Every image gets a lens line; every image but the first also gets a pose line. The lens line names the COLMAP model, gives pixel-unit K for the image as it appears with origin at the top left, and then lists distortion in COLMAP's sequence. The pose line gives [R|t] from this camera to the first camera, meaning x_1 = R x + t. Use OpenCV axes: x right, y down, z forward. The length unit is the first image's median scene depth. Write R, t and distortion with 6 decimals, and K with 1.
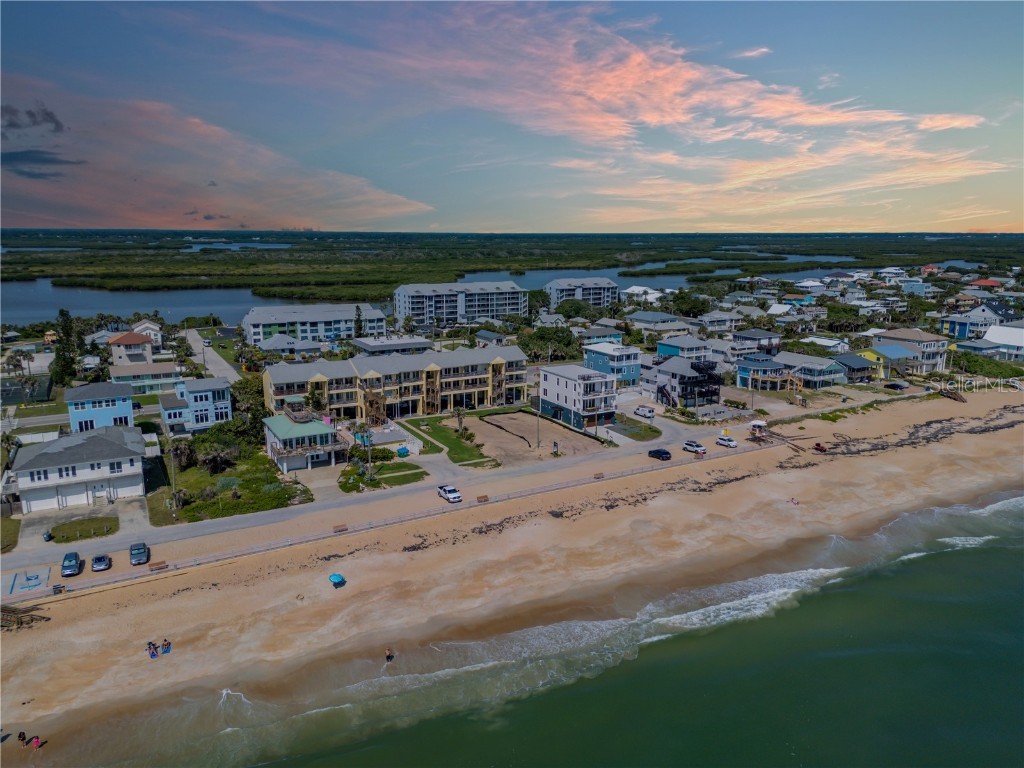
lens RADIAL K [[711.2, 0, 513.4], [0, 711.2, 390.7], [0, 0, 1]] dist [0.085481, -0.083548]
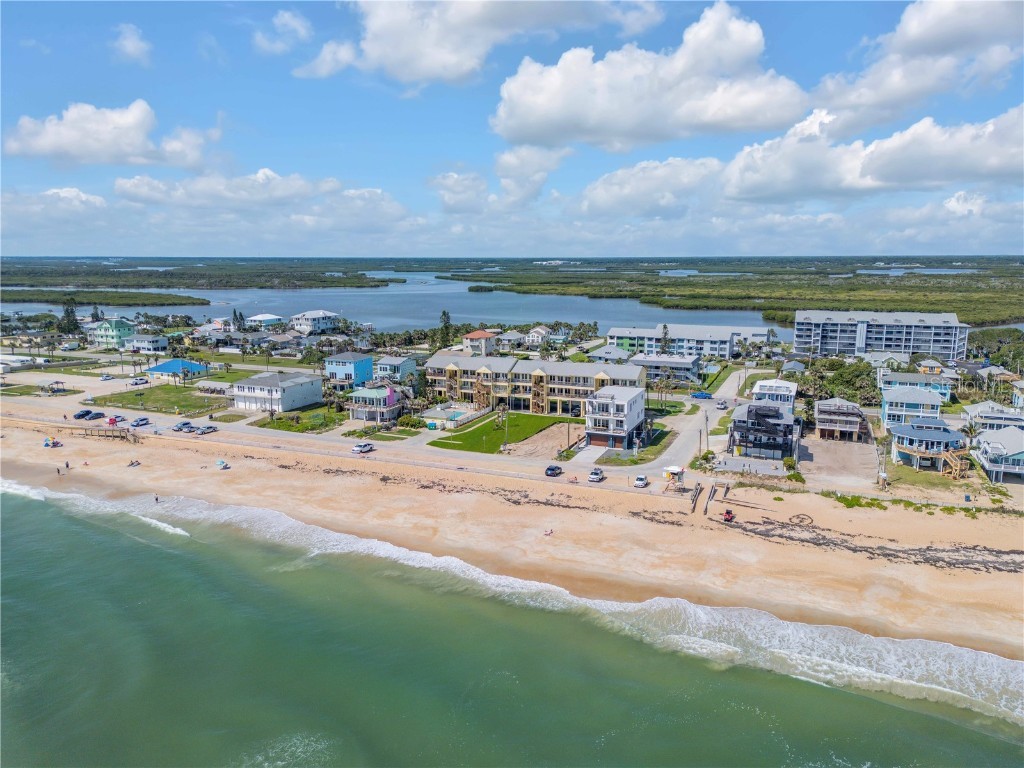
lens RADIAL K [[722.6, 0, 513.3], [0, 722.6, 381.2], [0, 0, 1]] dist [0.081819, -0.083512]
pose [[0.611486, 0.129189, -0.780638, 0.799205], [-0.167363, 0.985377, 0.031973, -0.050723], [0.773353, 0.111099, 0.624166, 0.245613]]
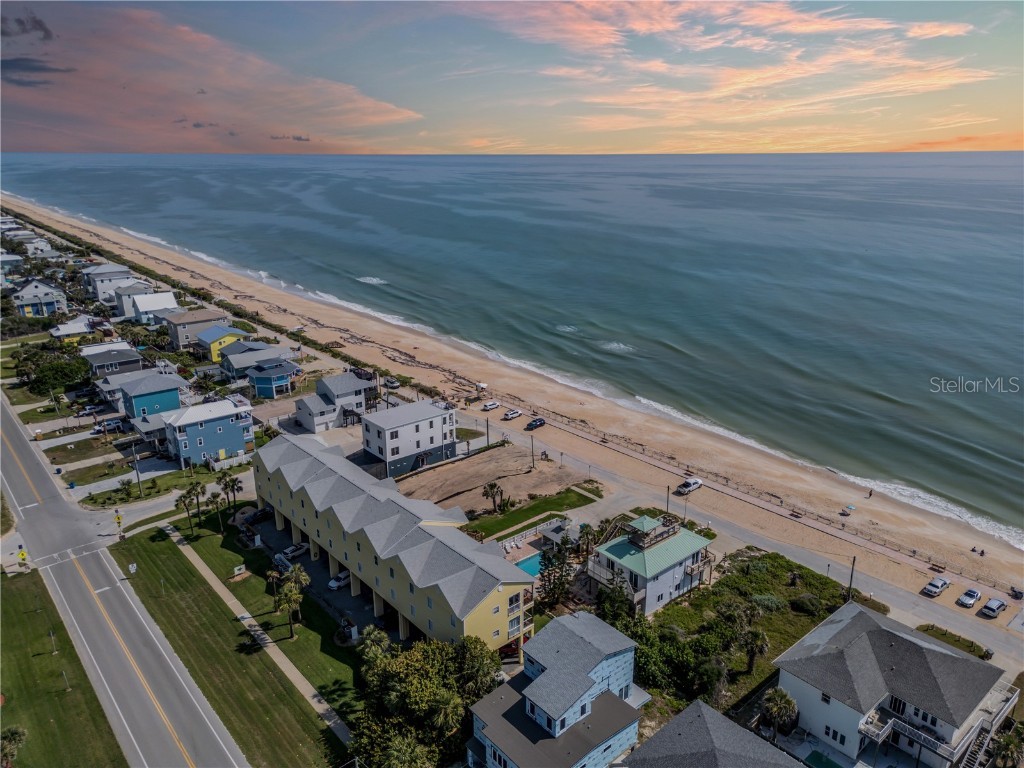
lens RADIAL K [[716.1, 0, 512.0], [0, 716.1, 381.5], [0, 0, 1]] dist [0.084555, -0.082153]
pose [[-0.193328, -0.300306, 0.934045, -0.786566], [0.212503, 0.916591, 0.338678, -0.347405], [-0.957845, 0.263964, -0.113387, 0.967972]]
